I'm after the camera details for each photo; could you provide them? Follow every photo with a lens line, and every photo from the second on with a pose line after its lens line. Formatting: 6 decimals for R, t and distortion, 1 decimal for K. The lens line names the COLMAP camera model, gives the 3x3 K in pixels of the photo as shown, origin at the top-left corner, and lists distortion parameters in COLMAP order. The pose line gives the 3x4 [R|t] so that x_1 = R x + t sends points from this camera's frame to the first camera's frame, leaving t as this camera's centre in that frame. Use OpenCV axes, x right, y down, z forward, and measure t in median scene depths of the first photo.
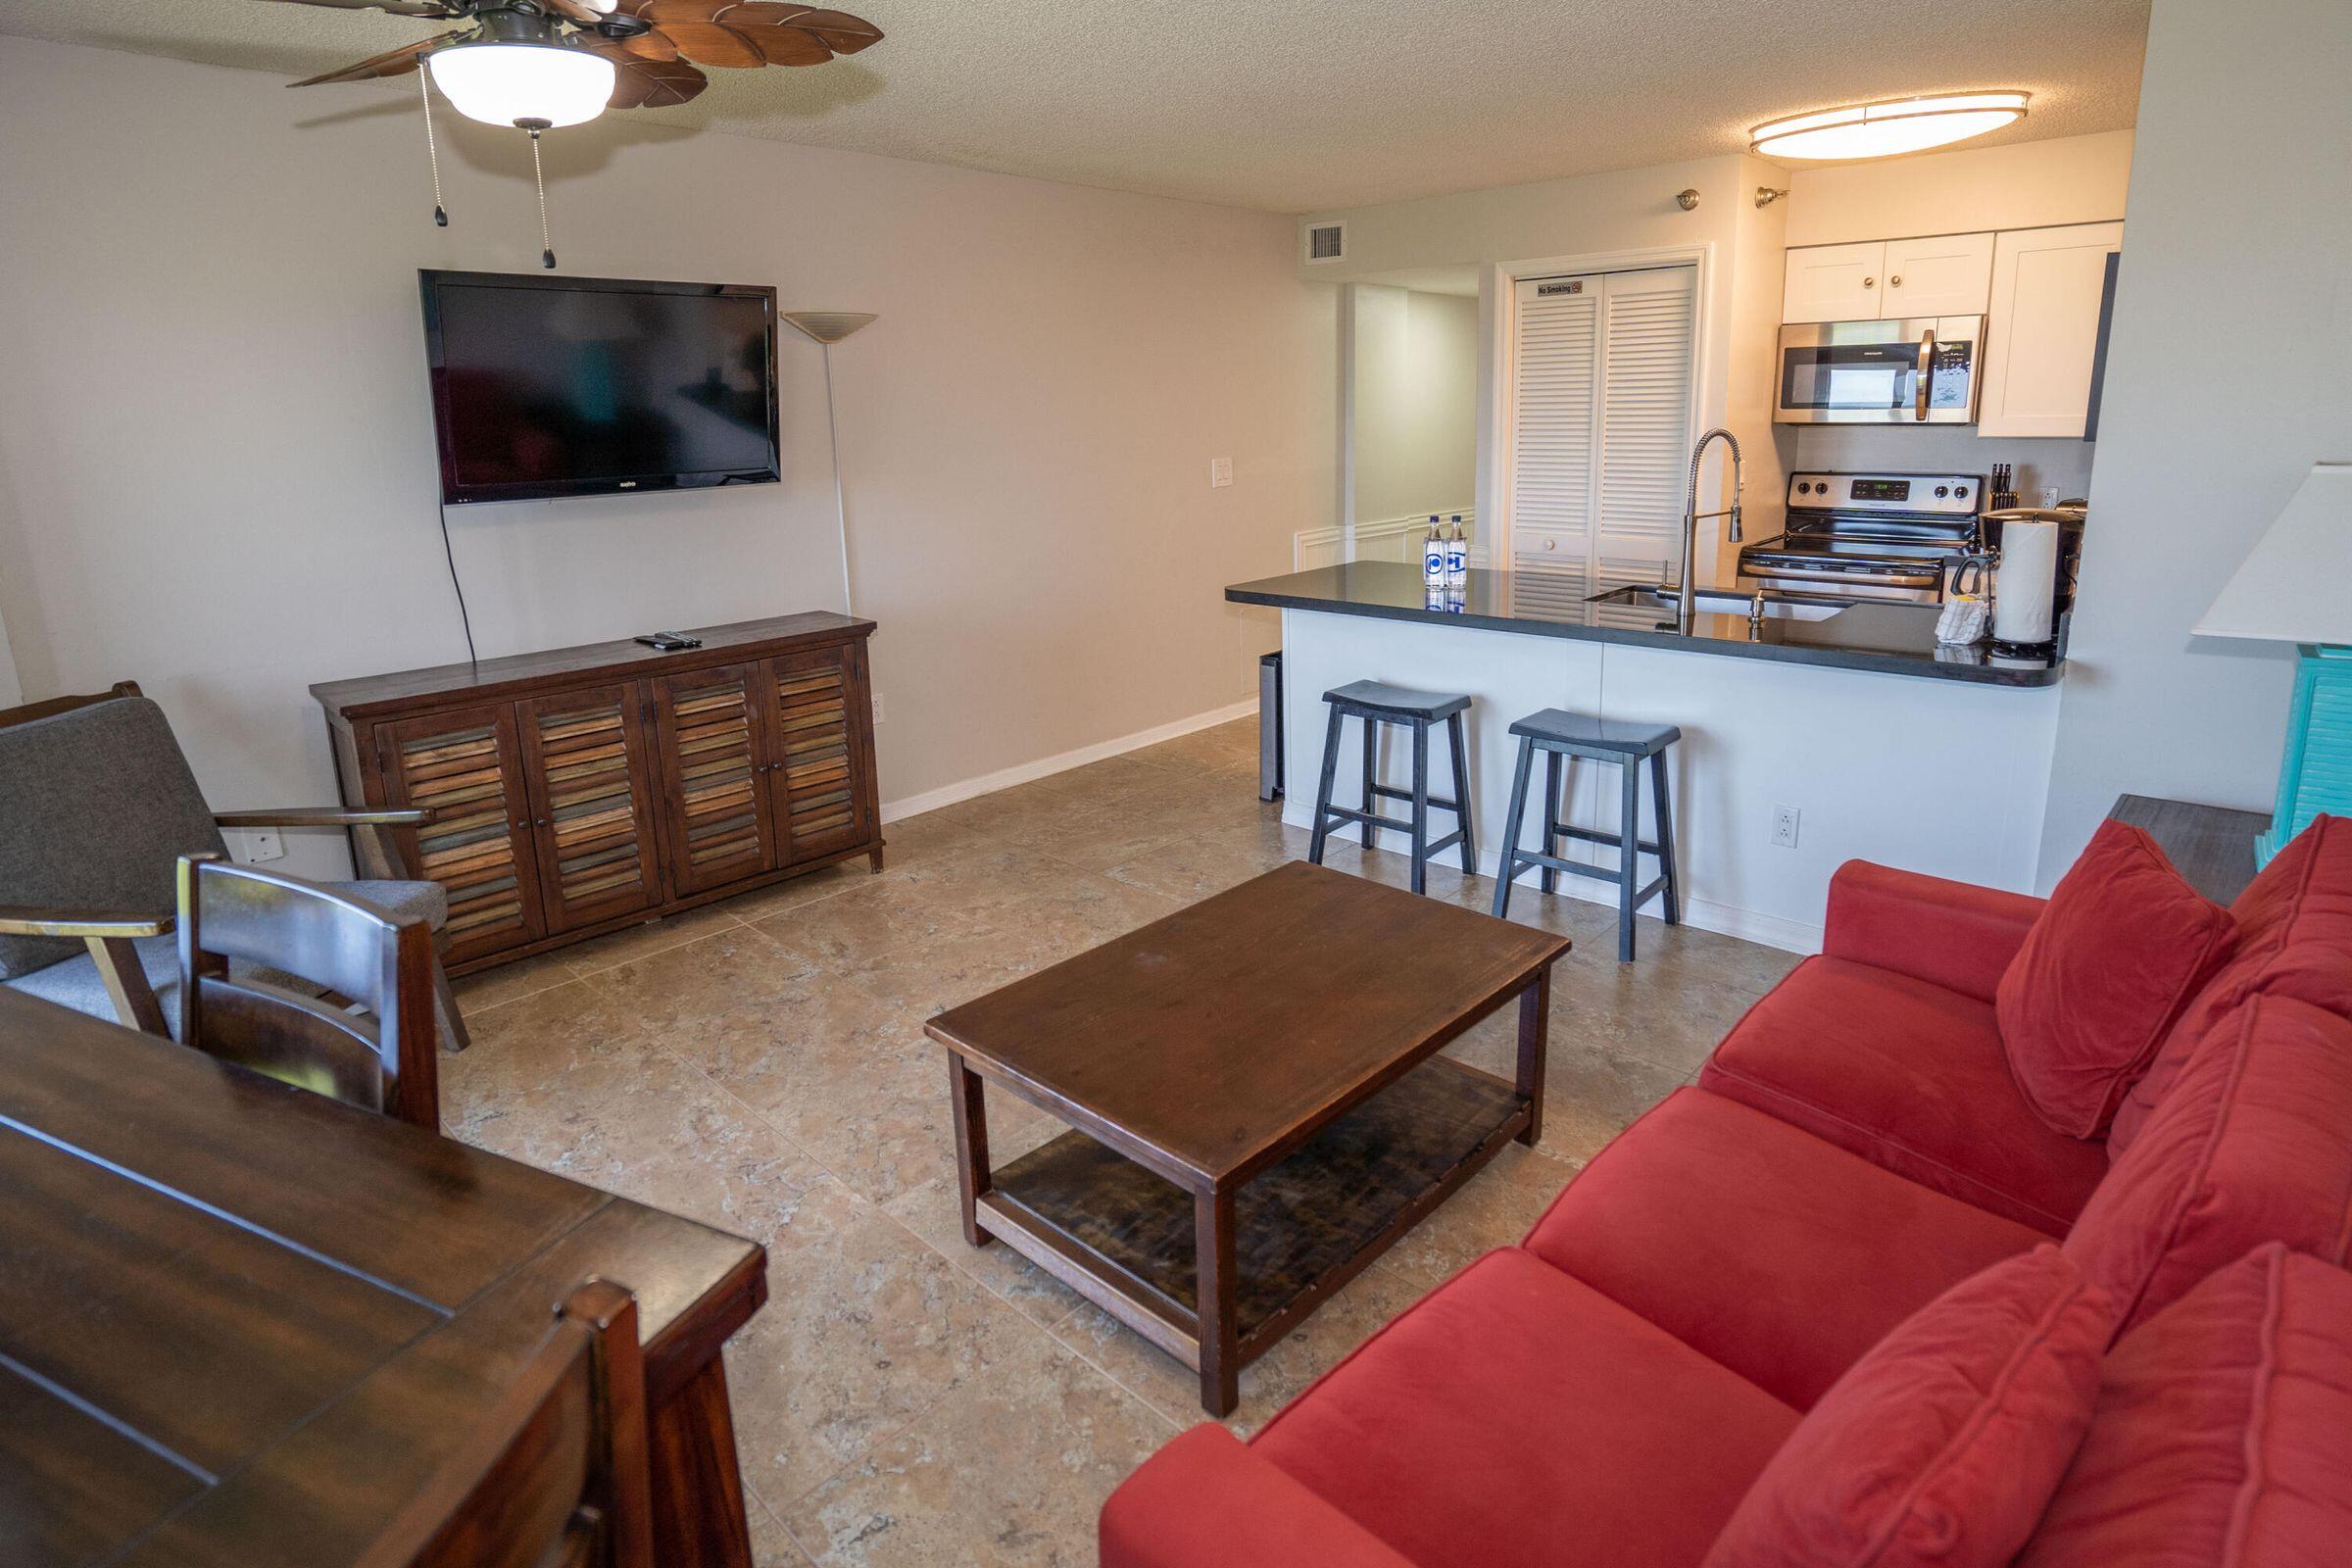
lens RADIAL K [[1264.7, 0, 1228.1], [0, 1264.7, 644.5], [0, 0, 1]] dist [-0.000830, -0.000080]
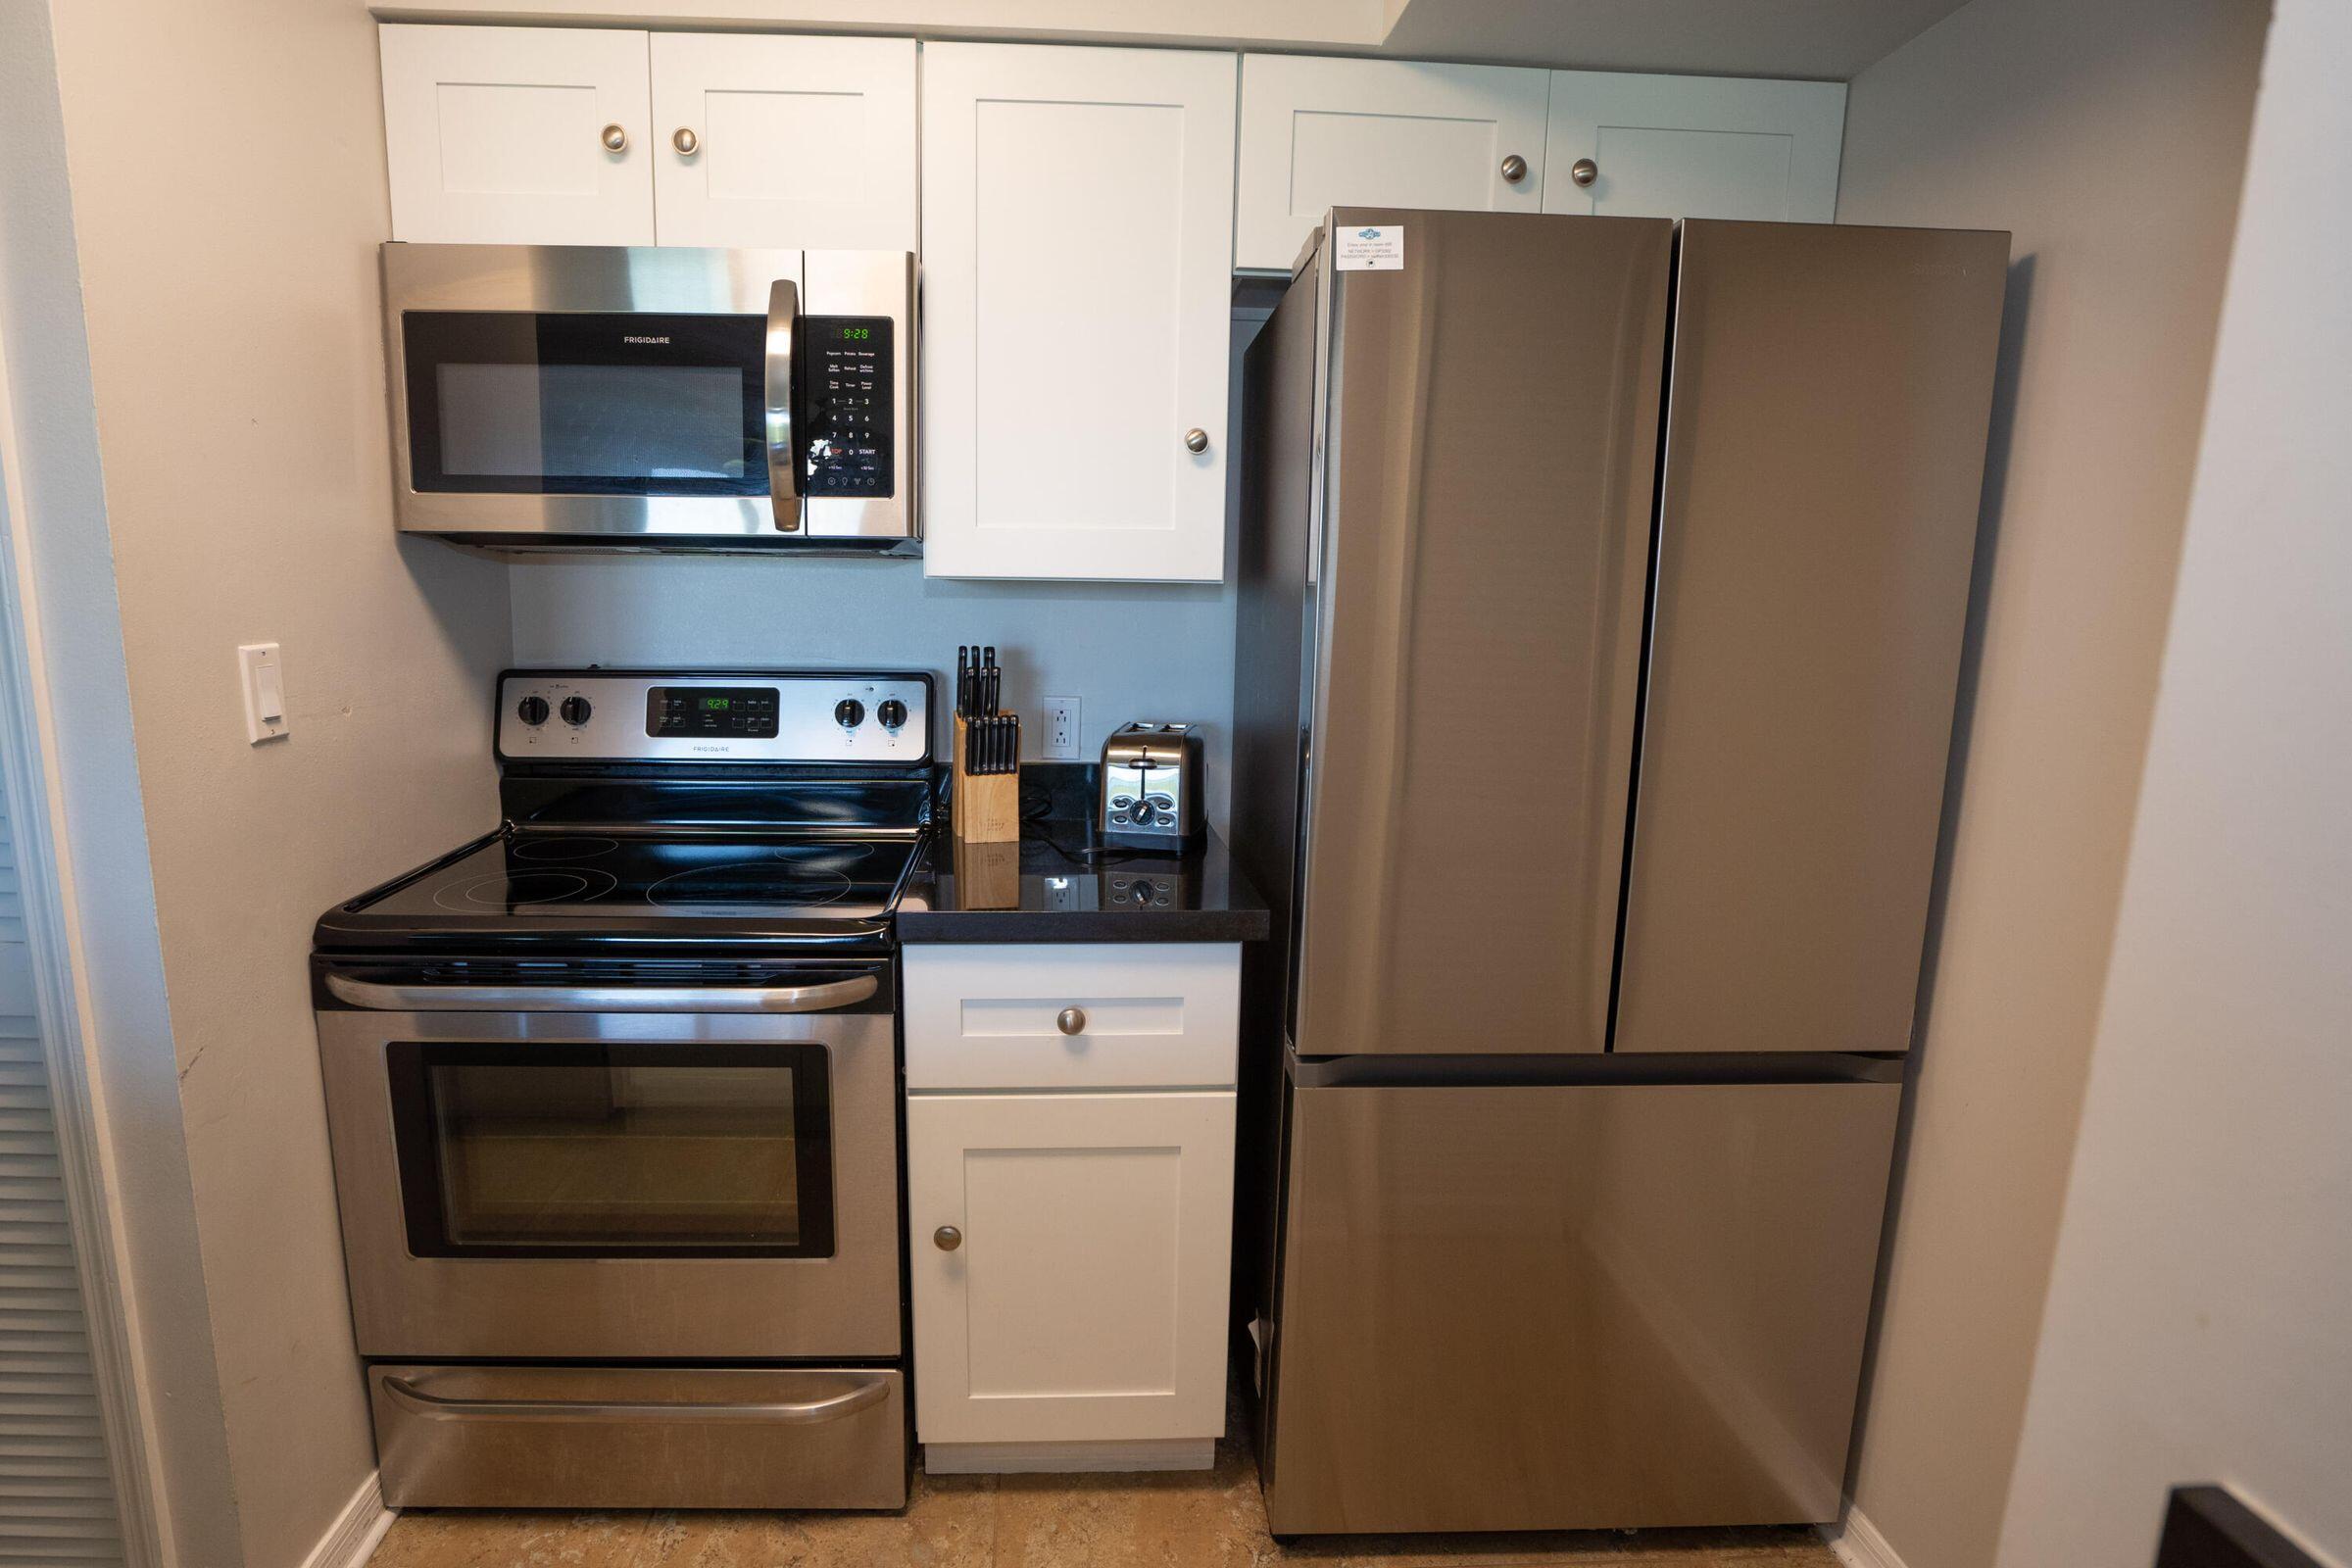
lens RADIAL K [[1164.0, 0, 1138.7], [0, 1164.0, 795.7], [0, 0, 1]] dist [-0.049831, 0.000467]
pose [[0.705656, -0.095793, 0.702049, 0.358659], [0.102923, 0.994168, 0.032201, -0.095997], [-0.701039, 0.049534, 0.711400, 0.659785]]
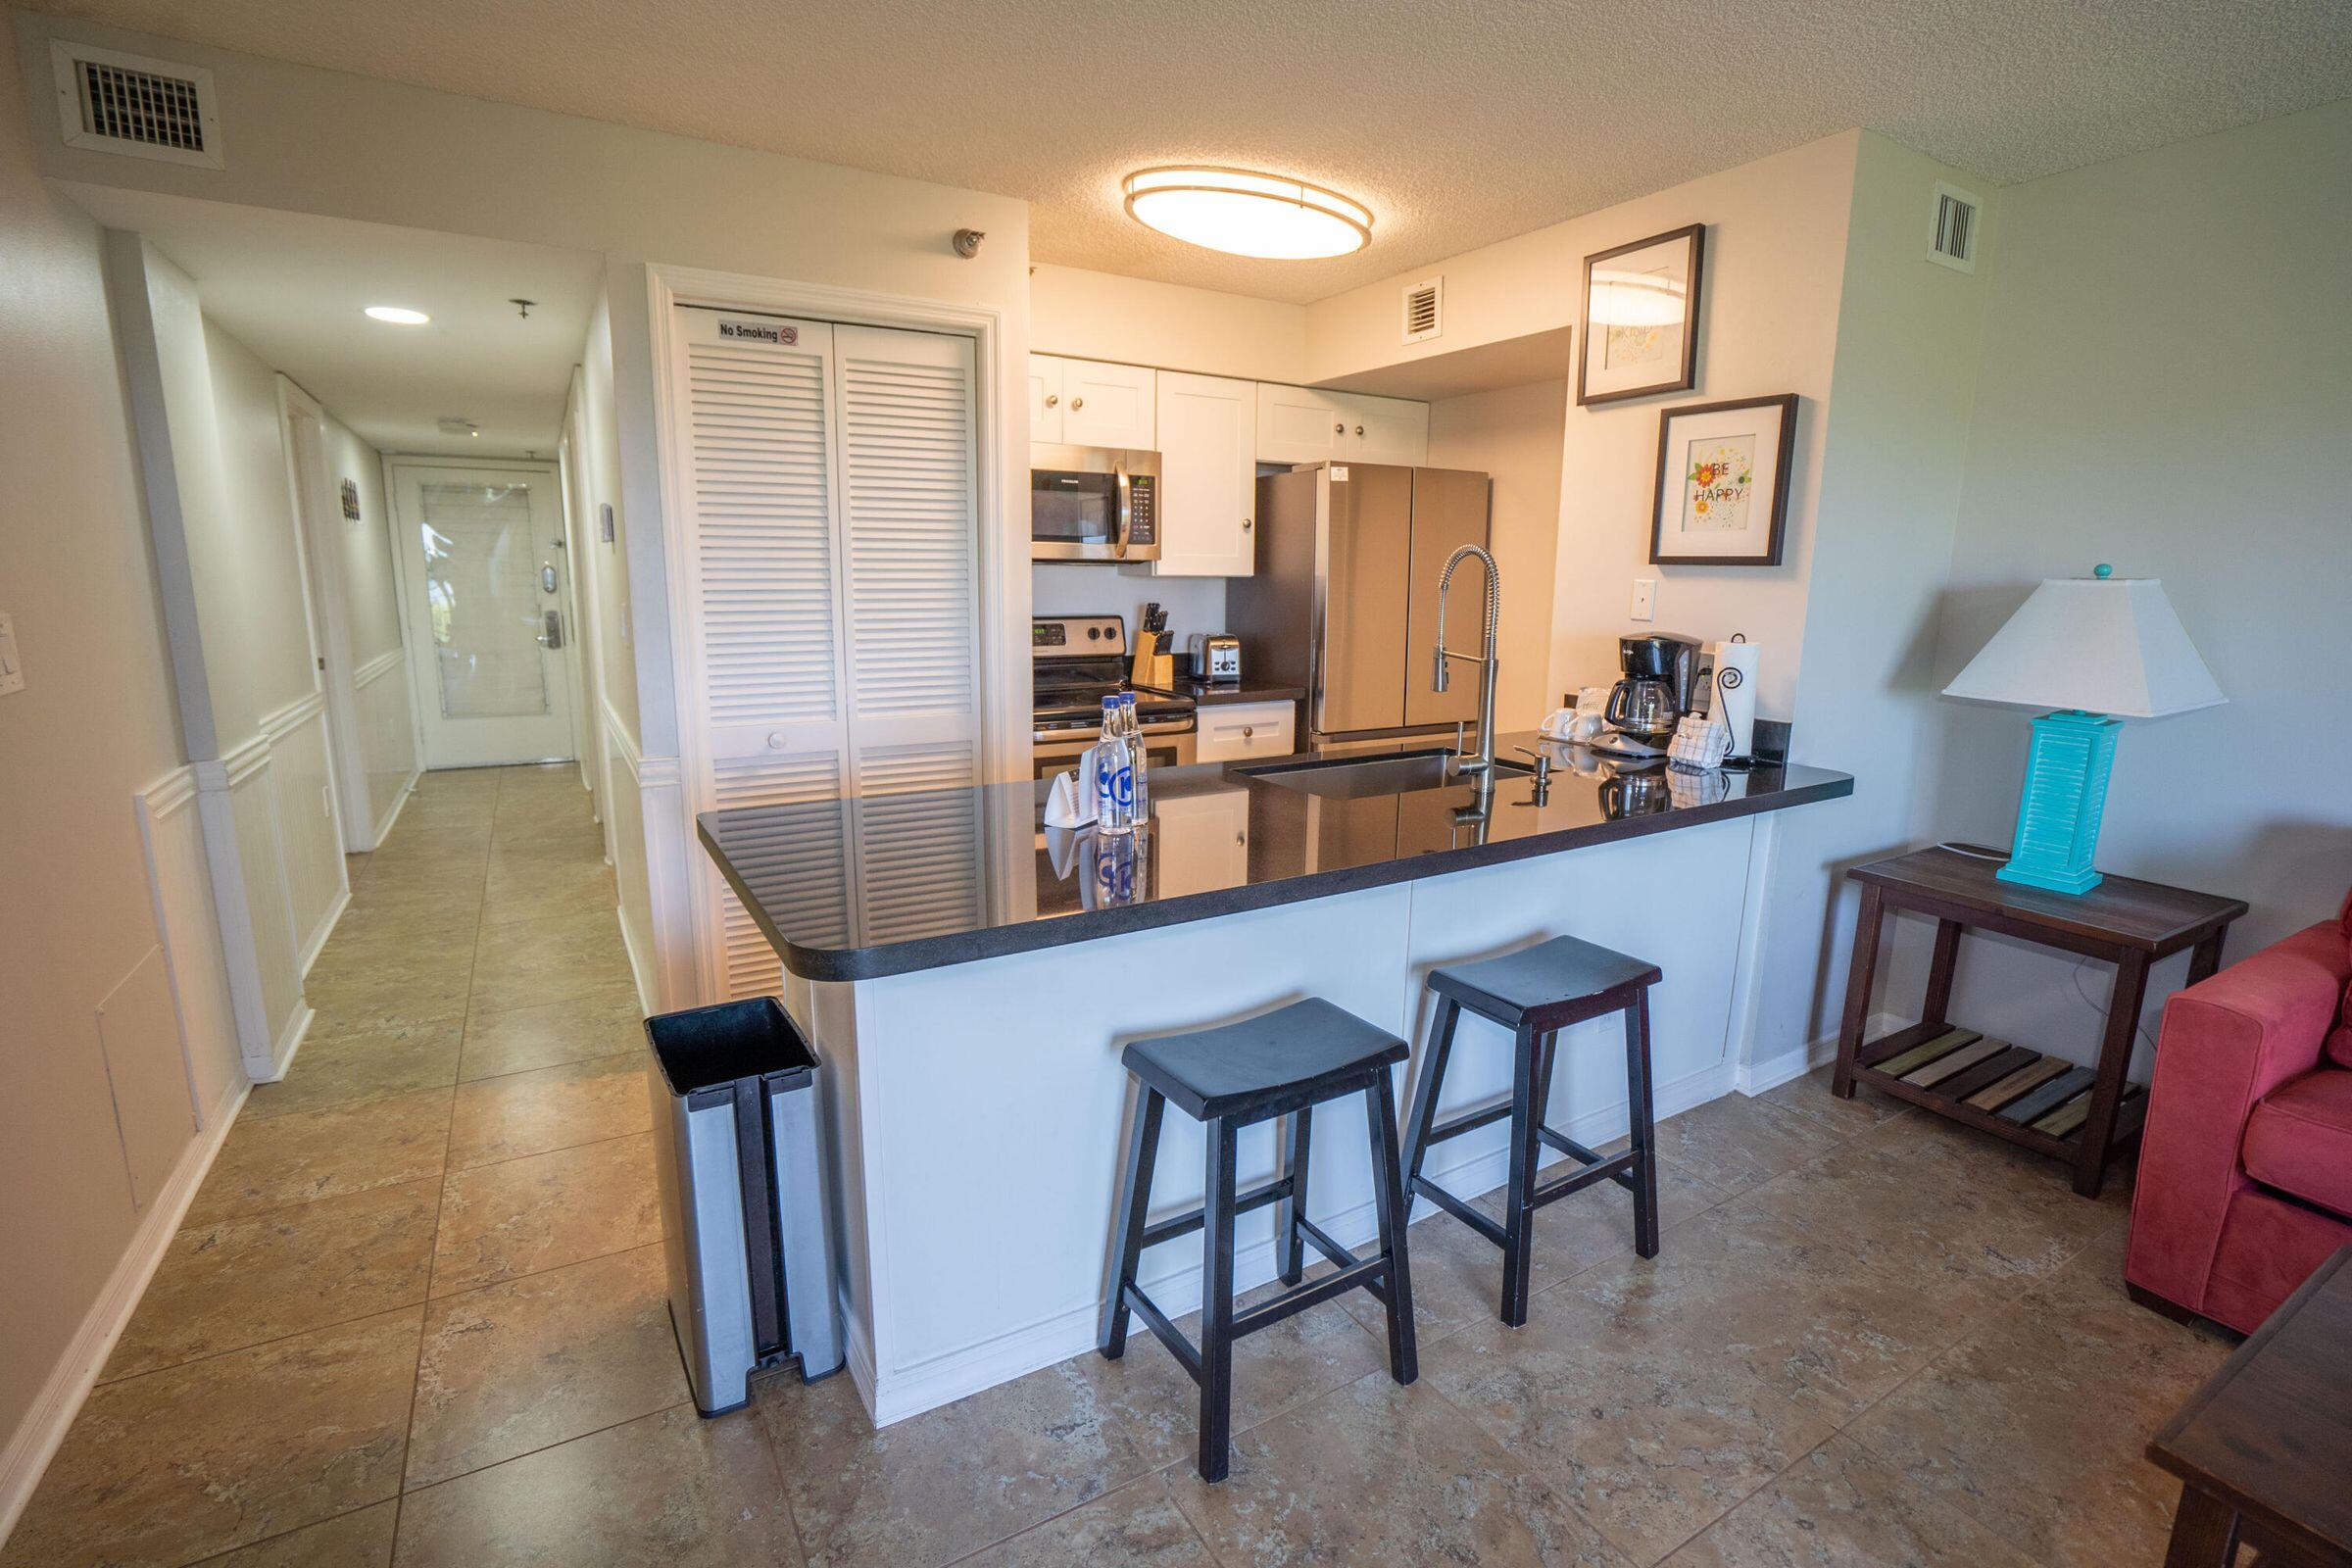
lens RADIAL K [[1077.4, 0, 1176.0], [0, 1077.4, 784.0], [0, 0, 1]] dist [-0.065960, 0.024182]
pose [[0.298270, -0.161771, 0.940673, -0.209155], [0.163095, 0.979677, 0.116764, -0.093730], [-0.940444, 0.118592, 0.318592, 0.690818]]
